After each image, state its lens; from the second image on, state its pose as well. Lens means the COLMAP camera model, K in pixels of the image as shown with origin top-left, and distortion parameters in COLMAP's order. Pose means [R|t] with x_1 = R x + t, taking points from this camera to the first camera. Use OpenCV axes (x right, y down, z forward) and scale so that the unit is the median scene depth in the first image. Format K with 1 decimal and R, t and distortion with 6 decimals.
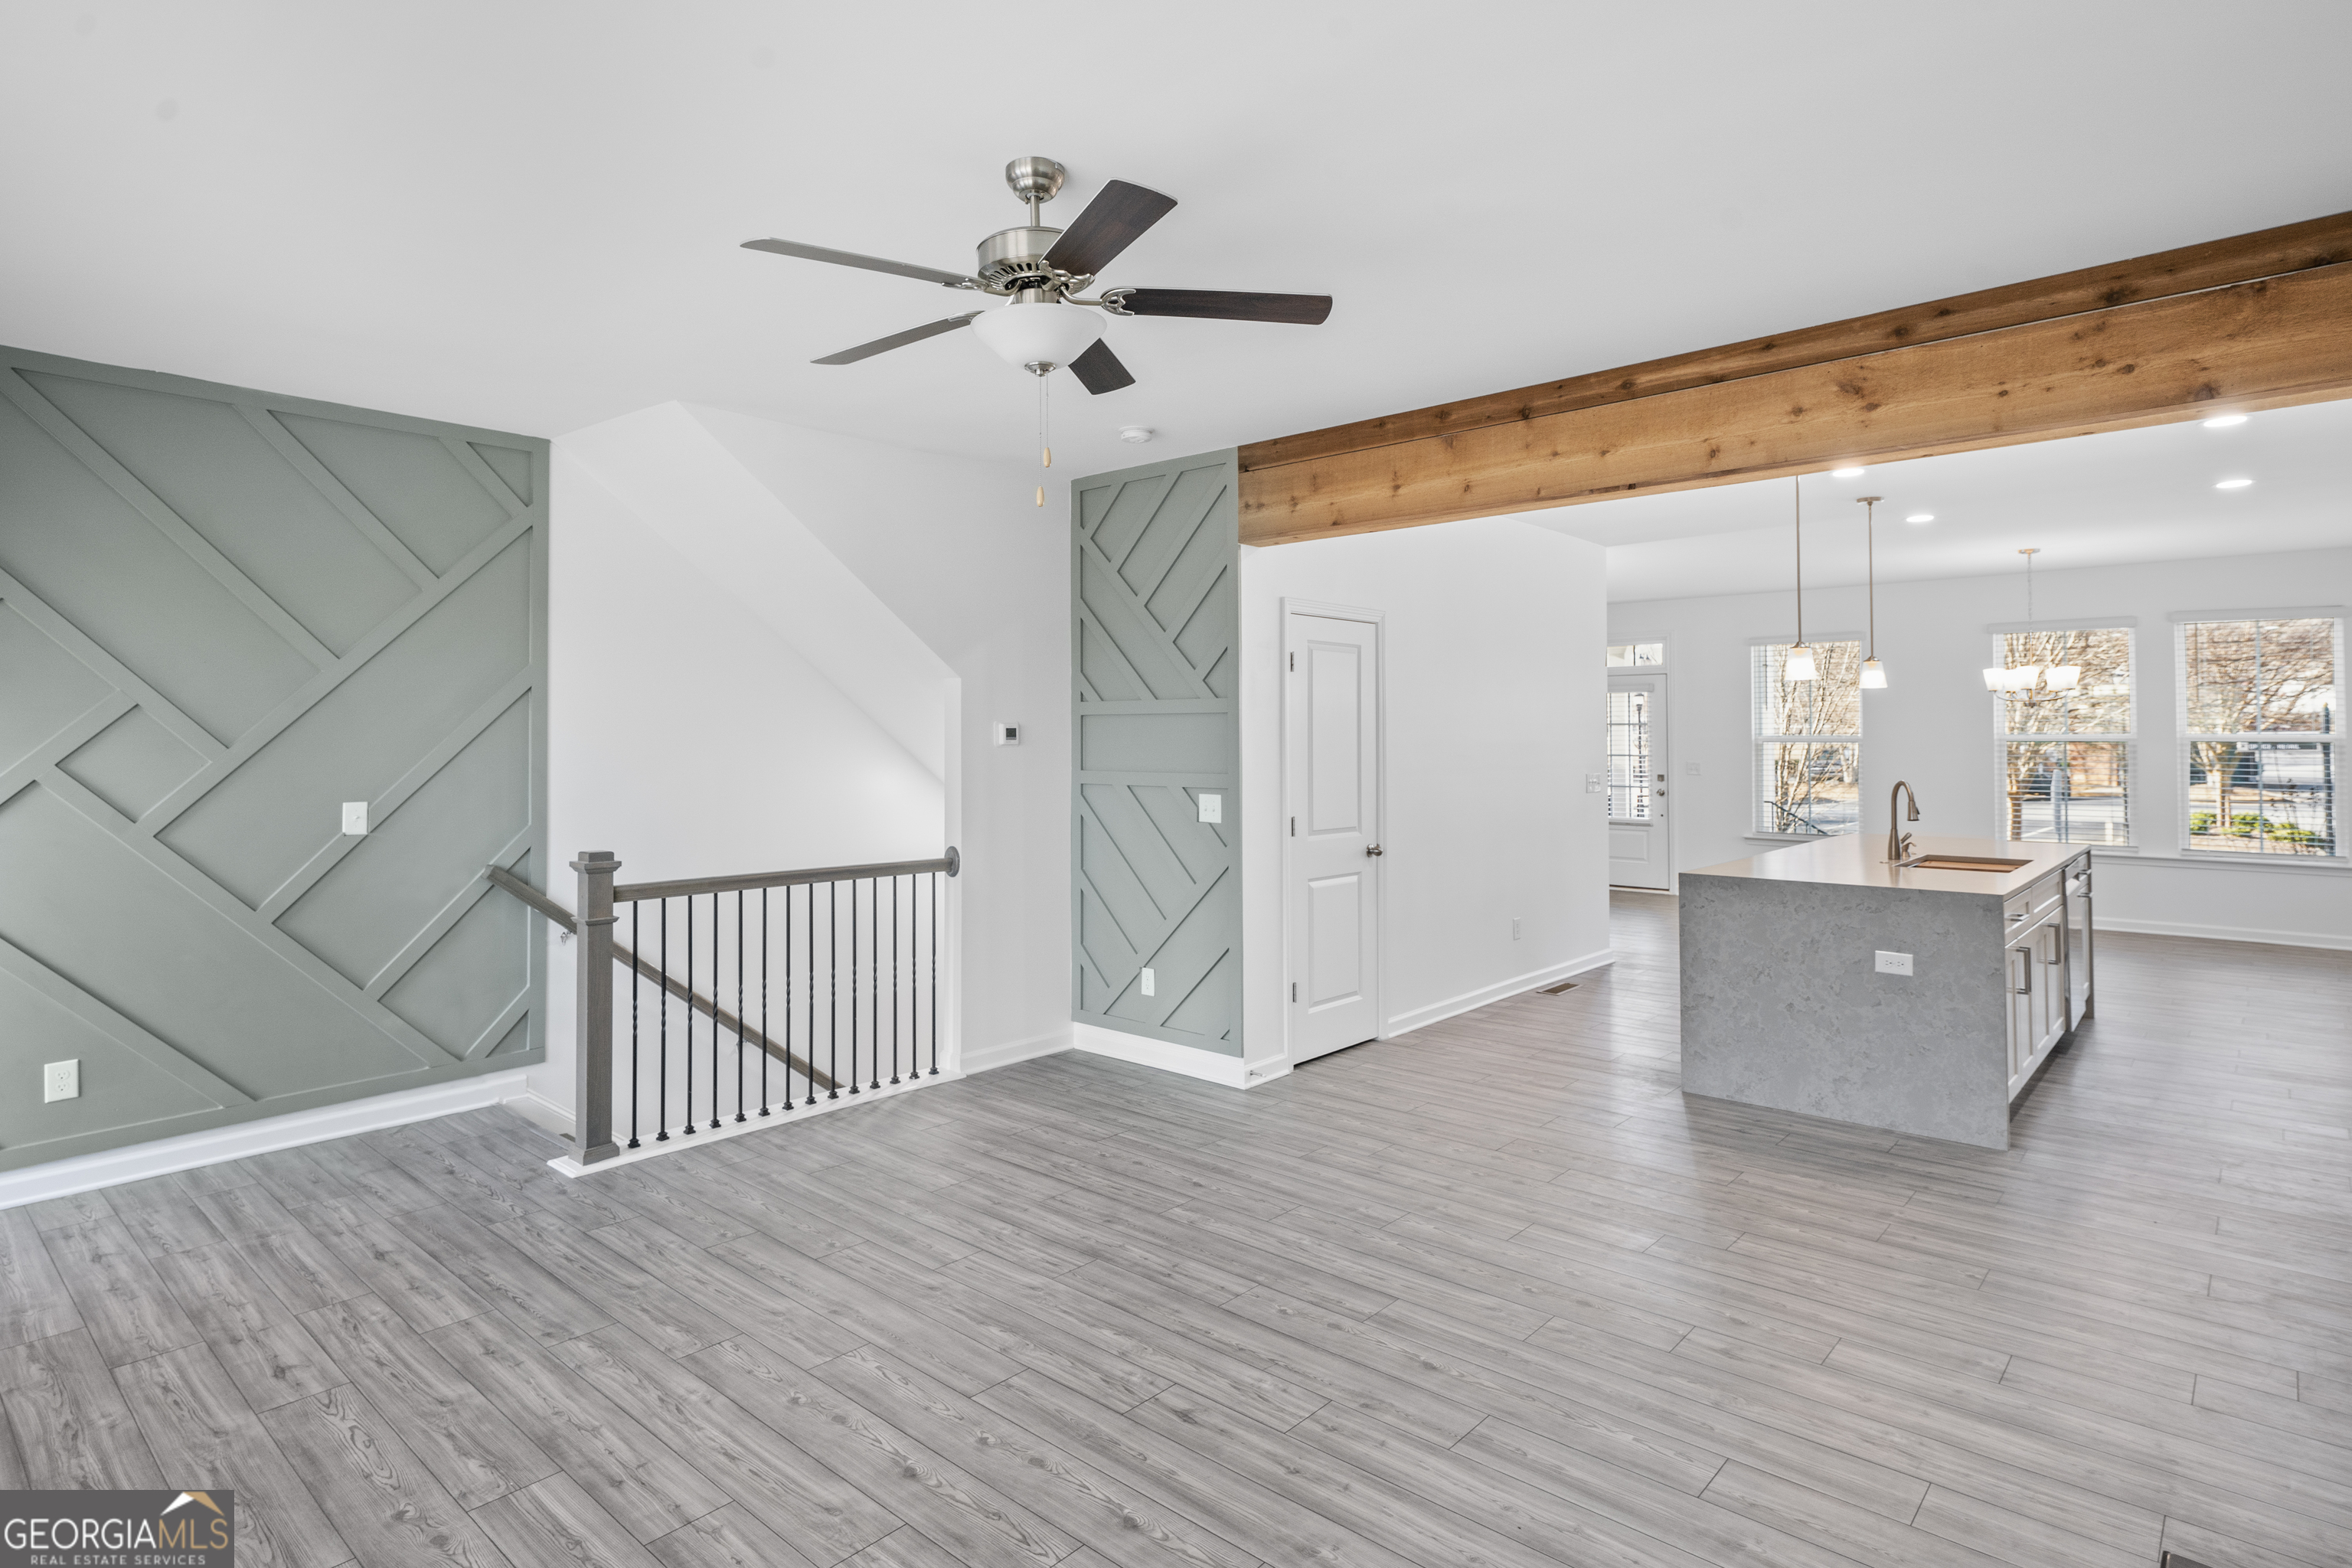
lens RADIAL K [[1240.1, 0, 1162.0], [0, 1240.1, 725.2], [0, 0, 1]] dist [0.004531, 0.002869]
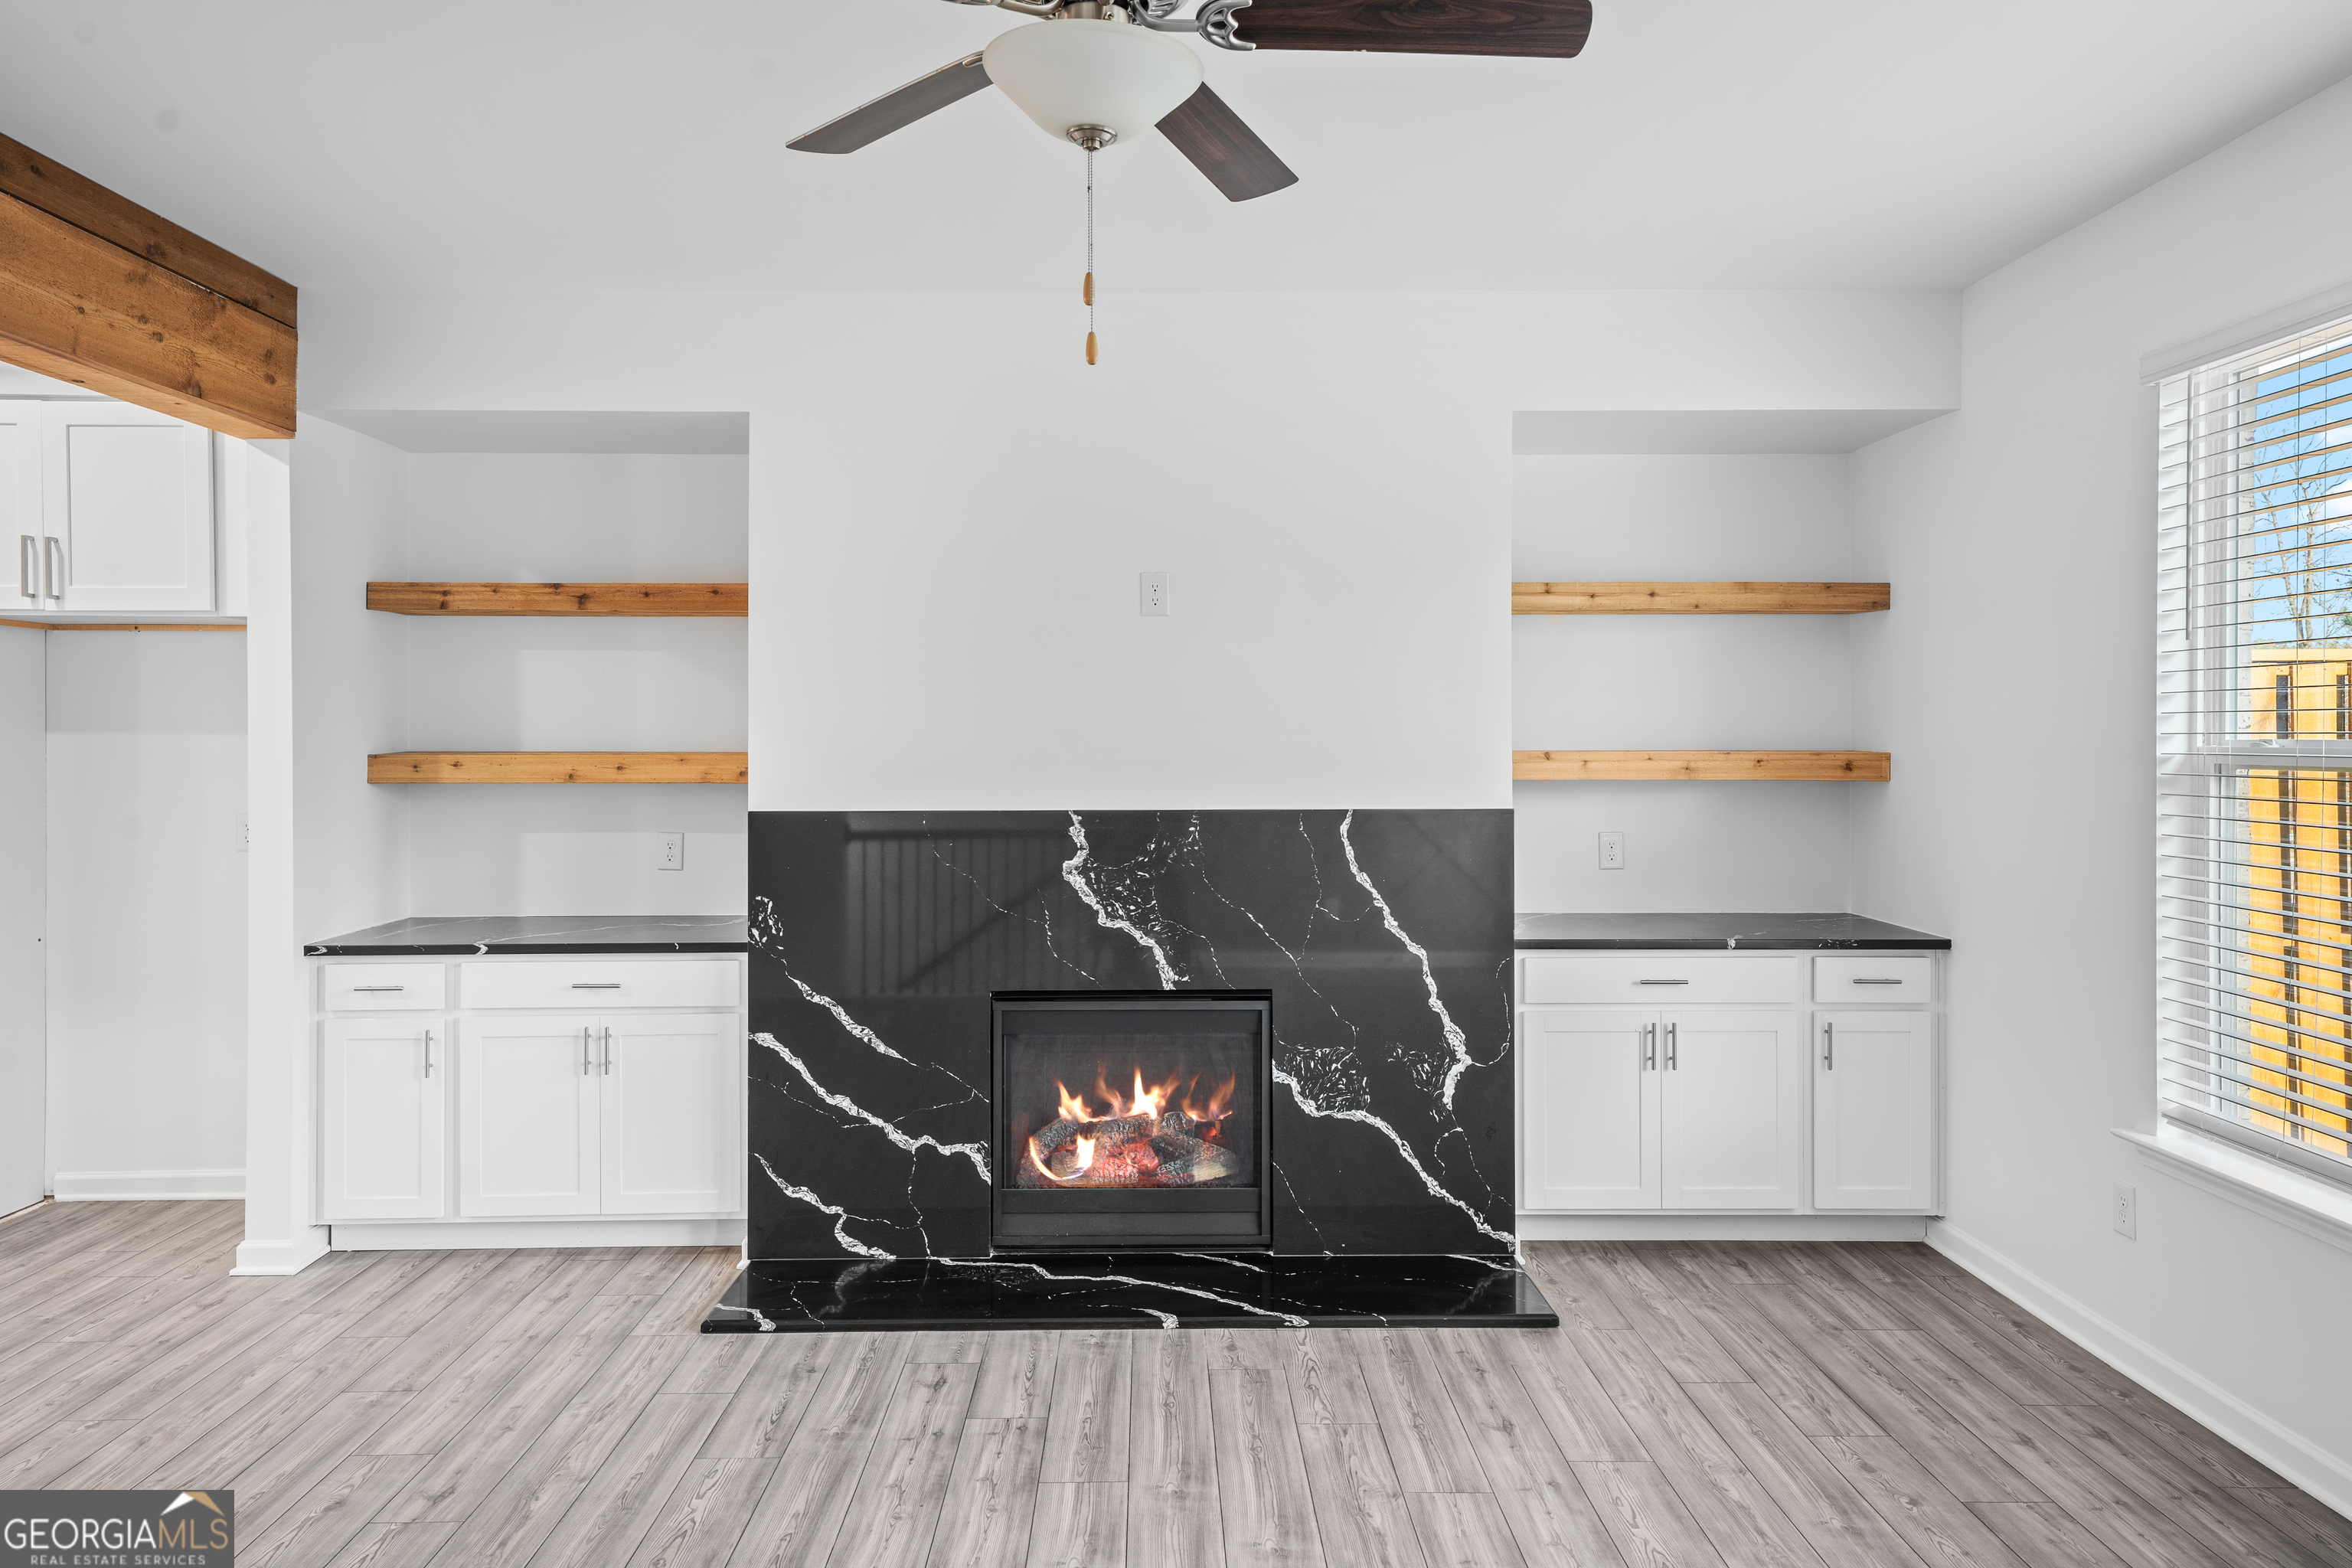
lens RADIAL K [[1572.6, 0, 1178.9], [0, 1572.6, 769.9], [0, 0, 1]] dist [0.028319, -0.000972]
pose [[-0.672315, -0.012122, 0.740166, -0.395289], [-0.005161, 0.999918, 0.011689, 0.008396], [-0.740247, 0.004039, -0.672323, 0.830360]]
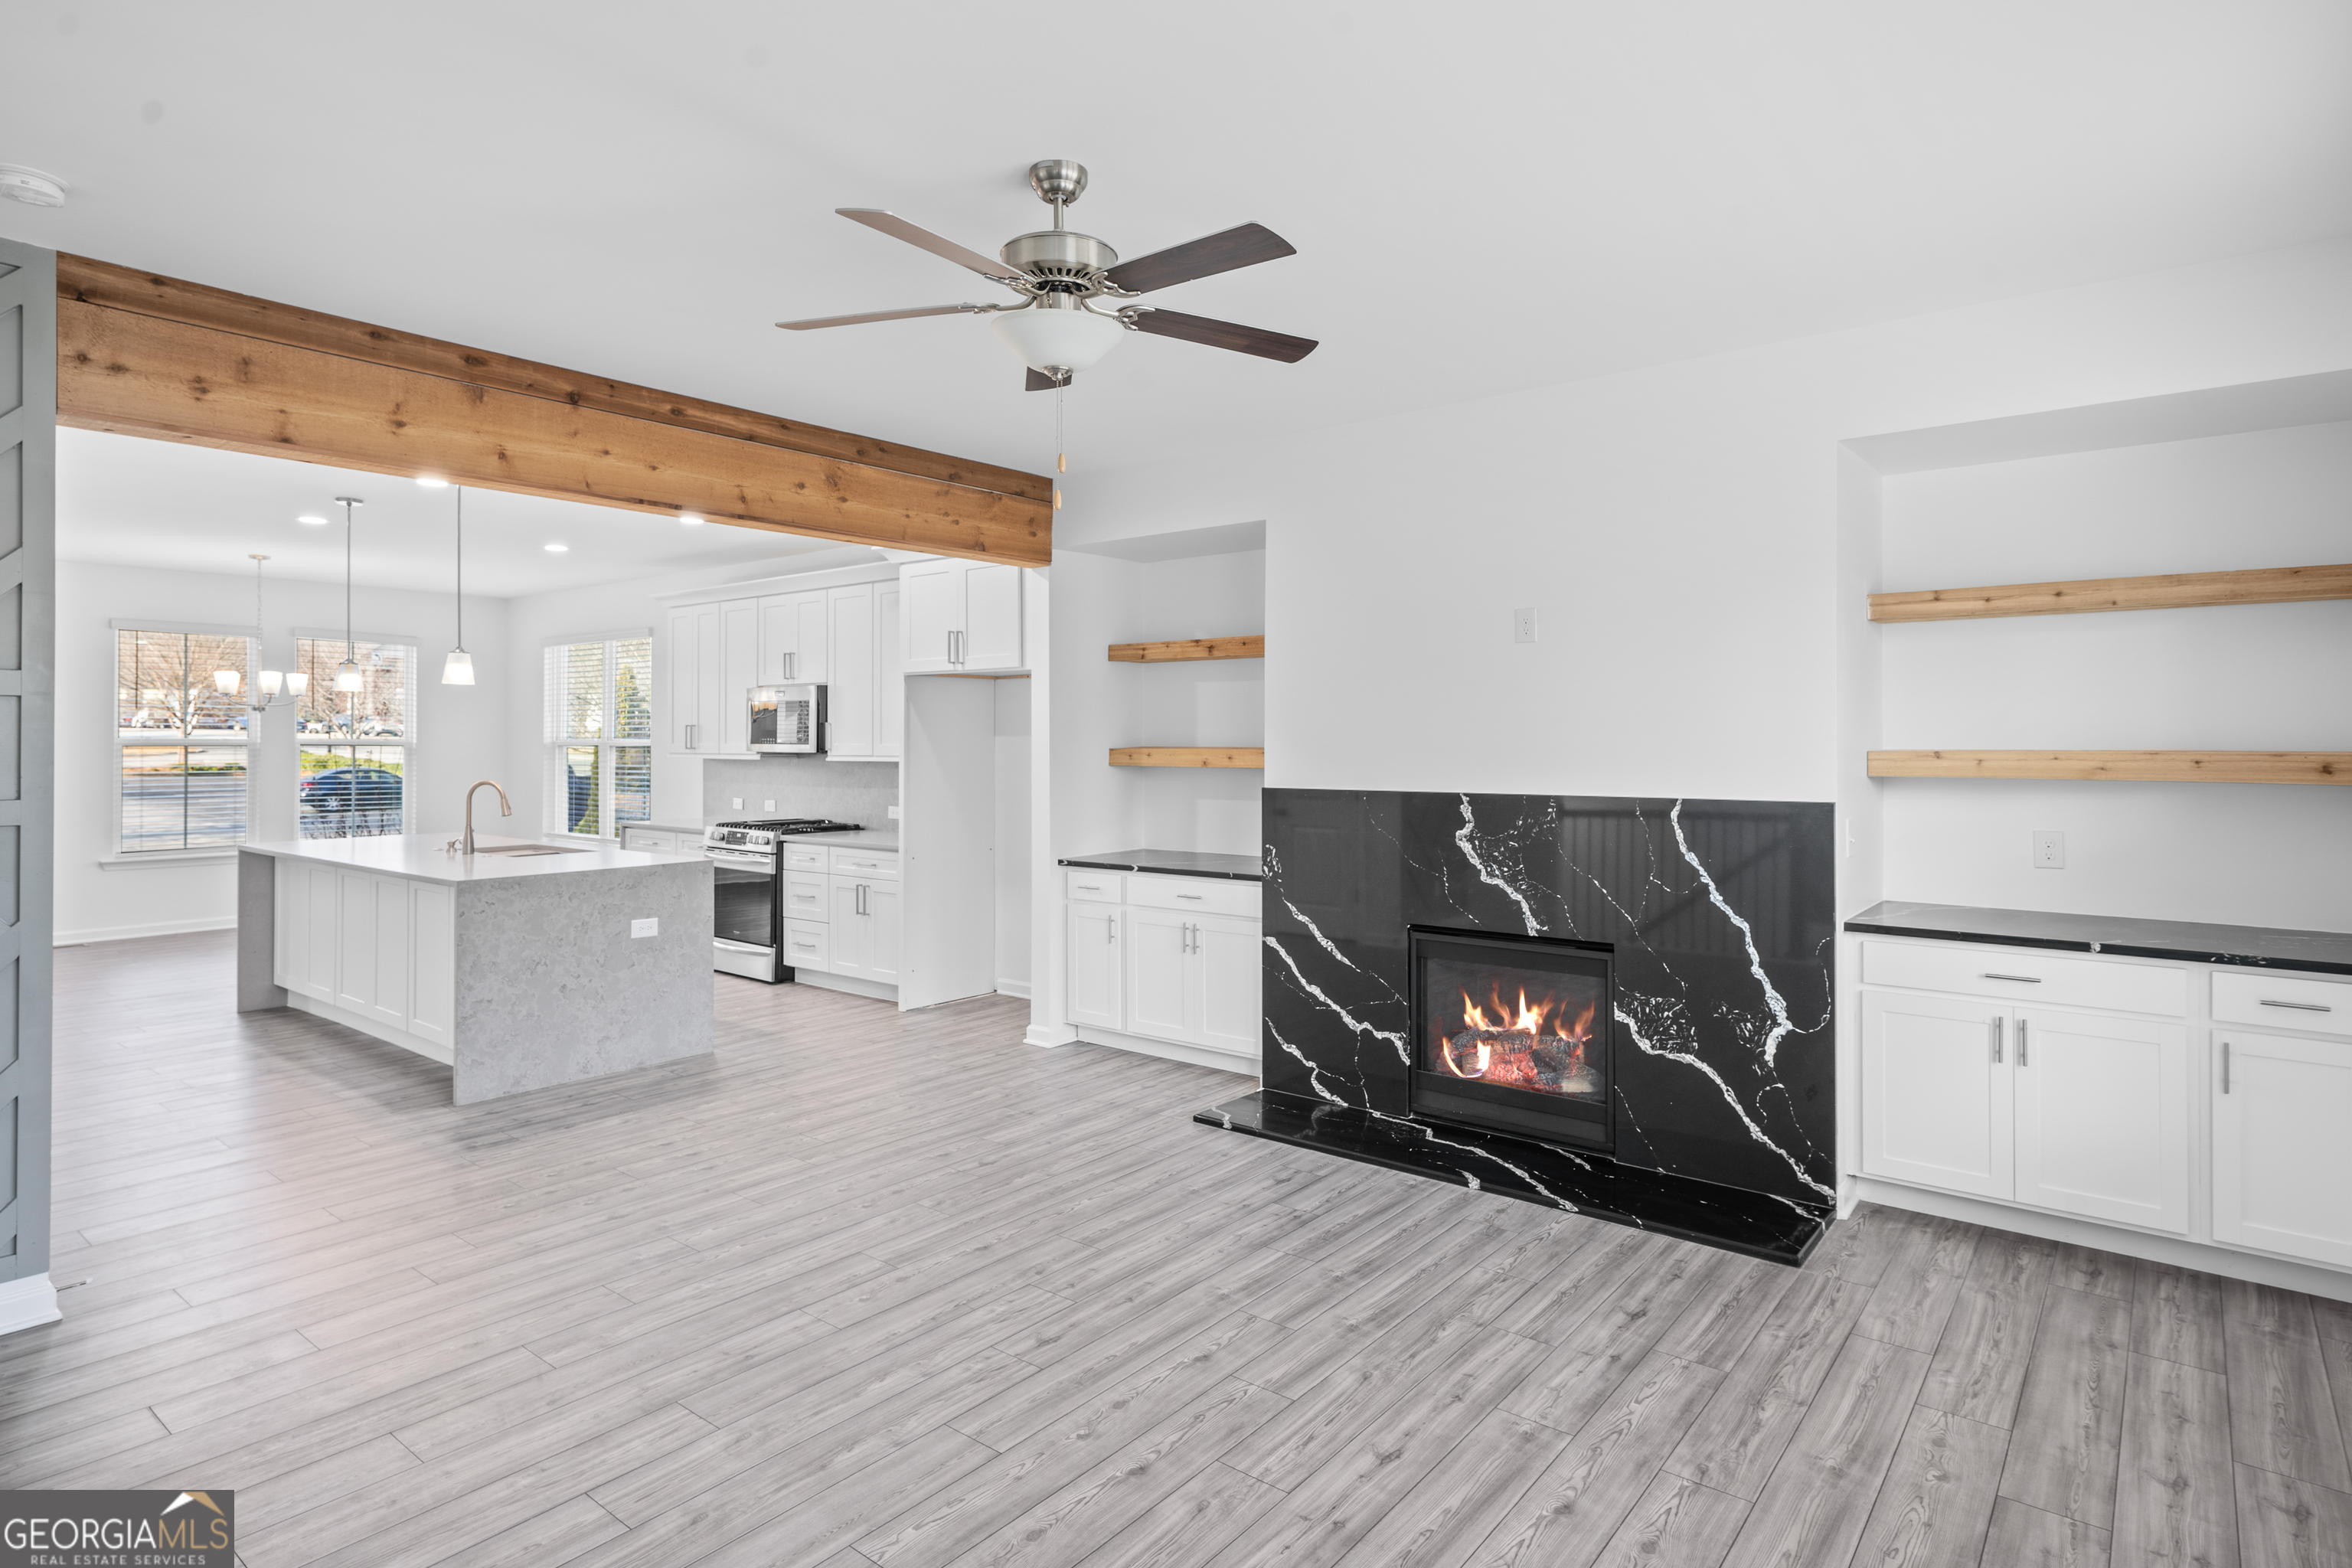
lens RADIAL K [[1240.1, 0, 1179.0], [0, 1240.1, 761.3], [0, 0, 1]] dist [0.004531, 0.002869]
pose [[-0.052485, -0.014299, 0.998519, -0.618110], [-0.009675, 0.999858, 0.013810, 0.007760], [-0.998575, -0.008936, -0.052616, 0.529173]]
